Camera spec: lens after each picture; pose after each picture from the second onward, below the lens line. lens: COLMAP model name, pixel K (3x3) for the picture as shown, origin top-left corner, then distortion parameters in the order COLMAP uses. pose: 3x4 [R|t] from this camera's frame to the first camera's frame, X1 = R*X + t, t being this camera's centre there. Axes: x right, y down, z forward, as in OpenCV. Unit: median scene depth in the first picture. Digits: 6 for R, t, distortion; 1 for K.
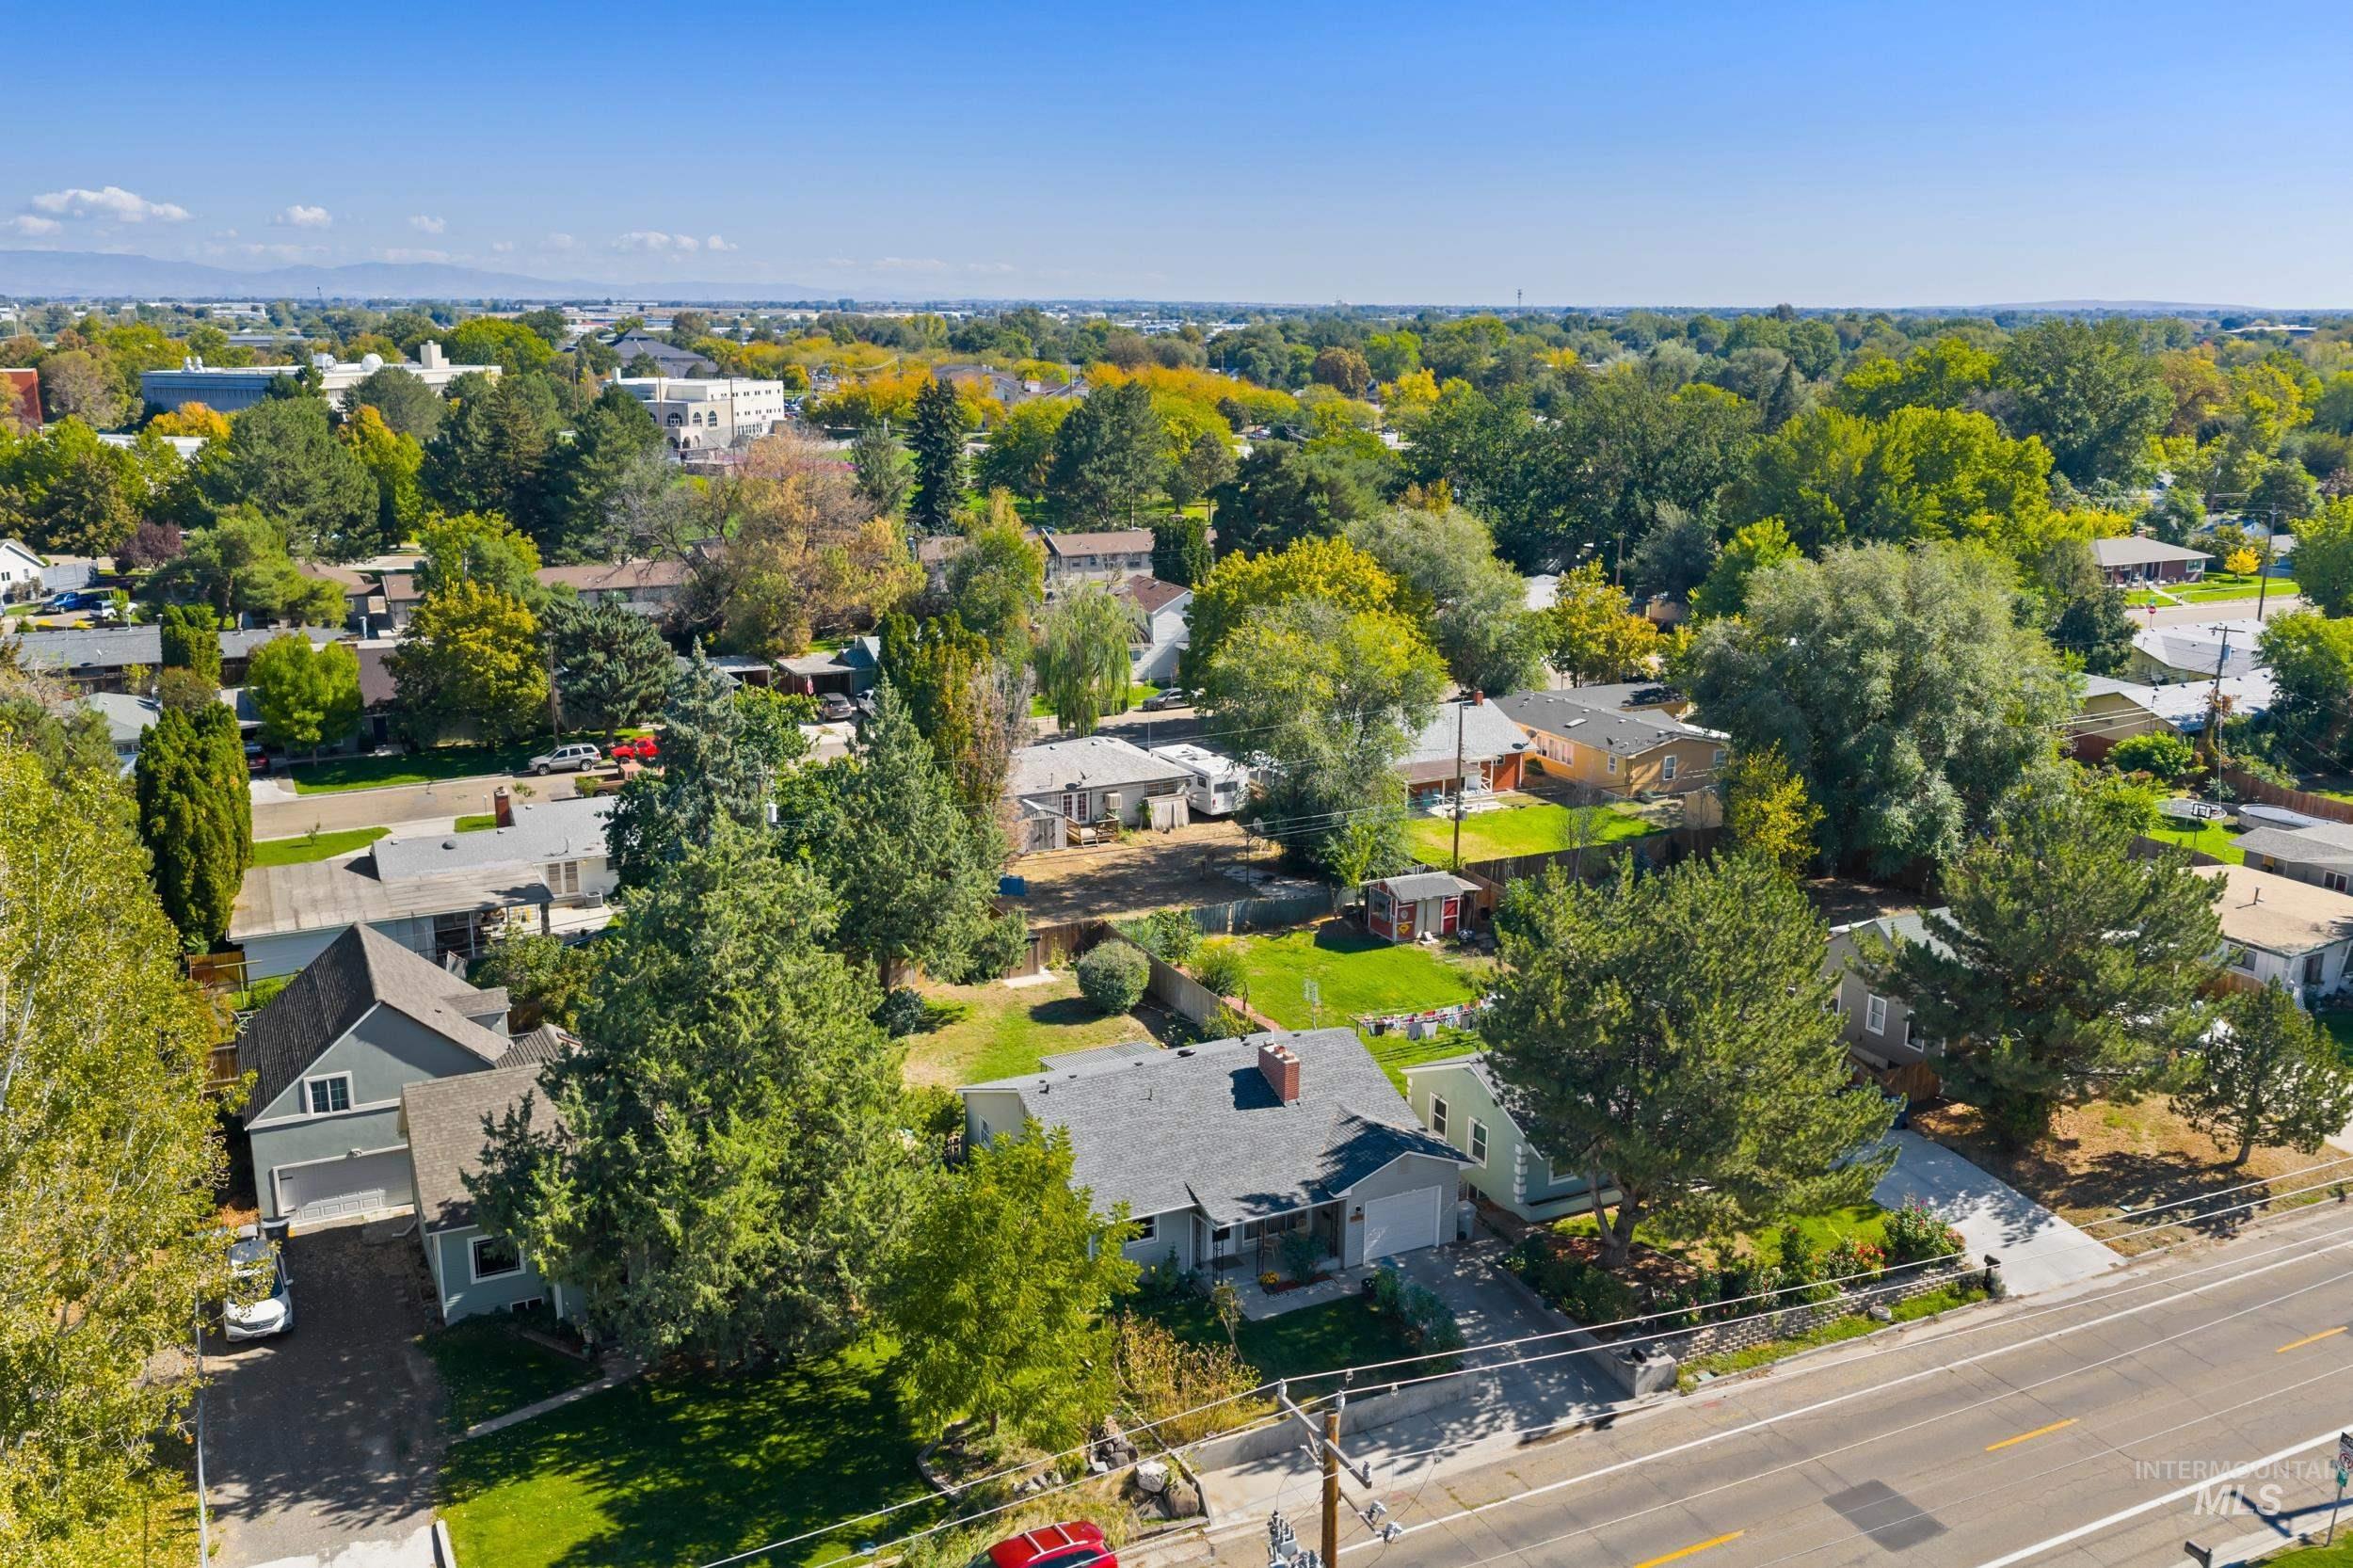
lens RADIAL K [[1950.5, 0, 1180.4], [0, 1950.5, 779.1], [0, 0, 1]] dist [0.025790, -0.045758]
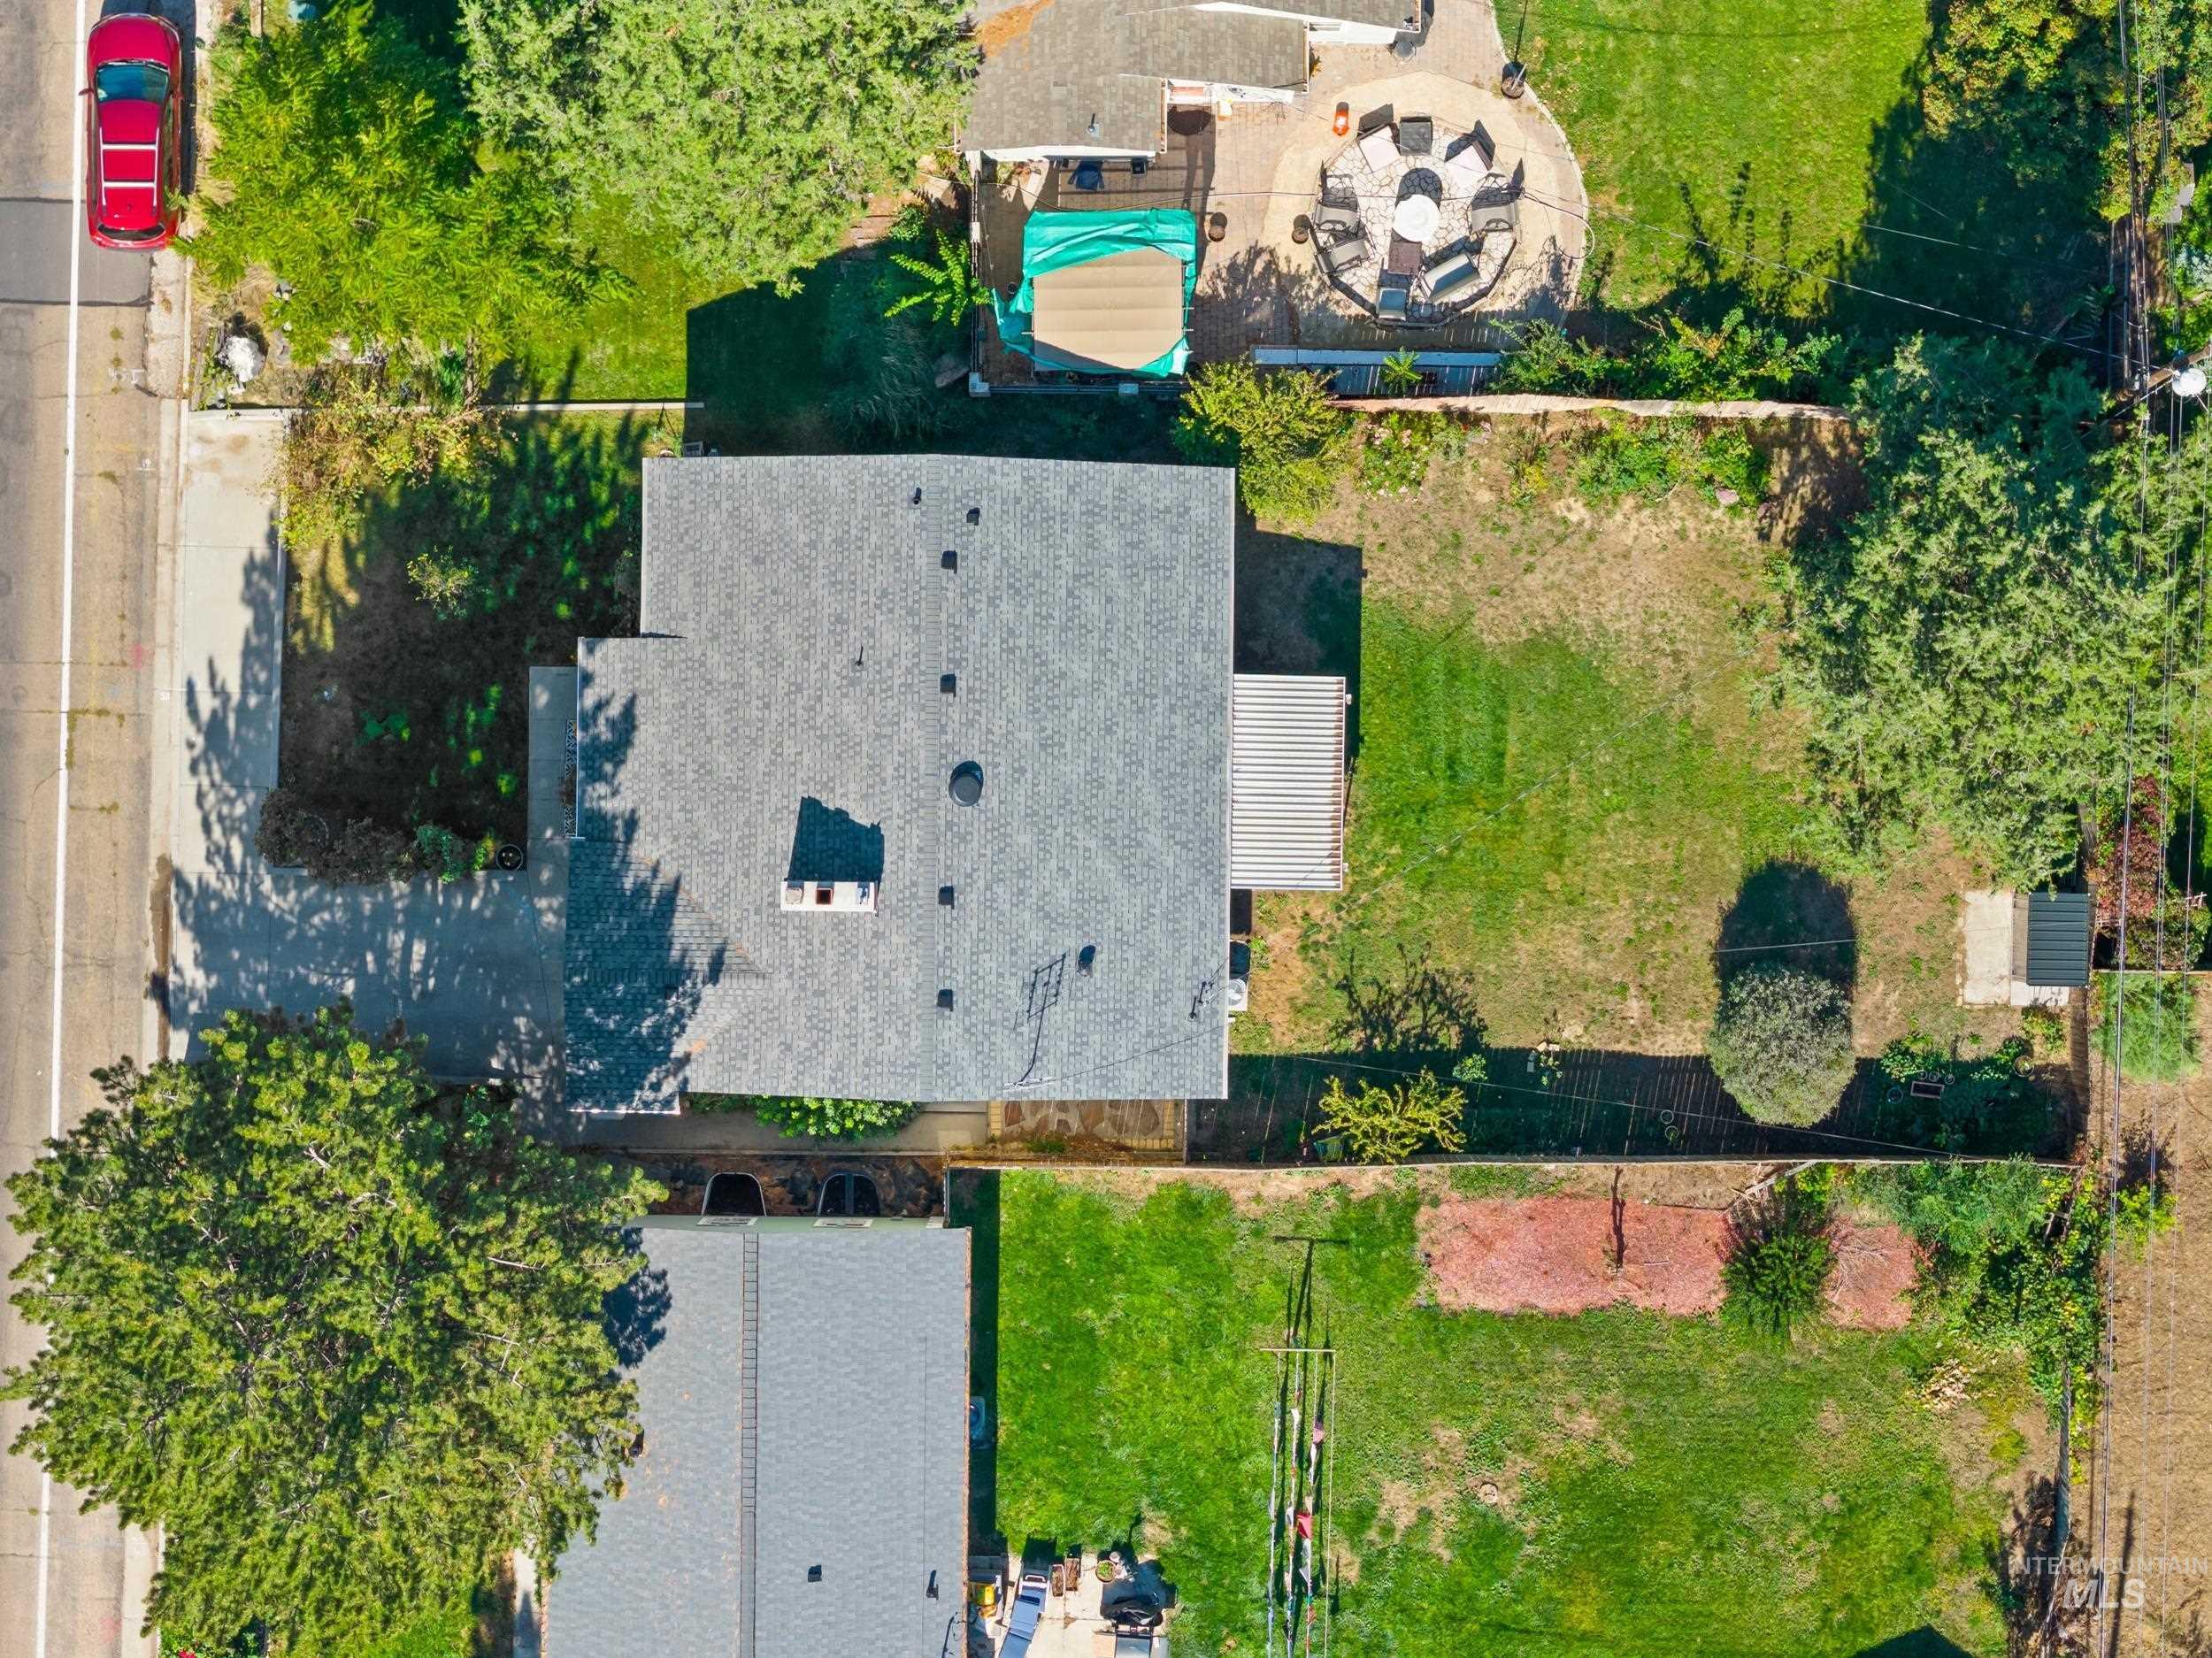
lens RADIAL K [[4442.7, 0, 1053.0], [0, 4442.7, 831.7], [0, 0, 1]] dist [-0.129743, 0.129957]
pose [[-0.470361, 0.882456, -0.005621, 0.008692], [-0.198120, -0.099389, 0.975126, -1.049251], [0.859947, 0.459775, 0.221581, 0.680571]]
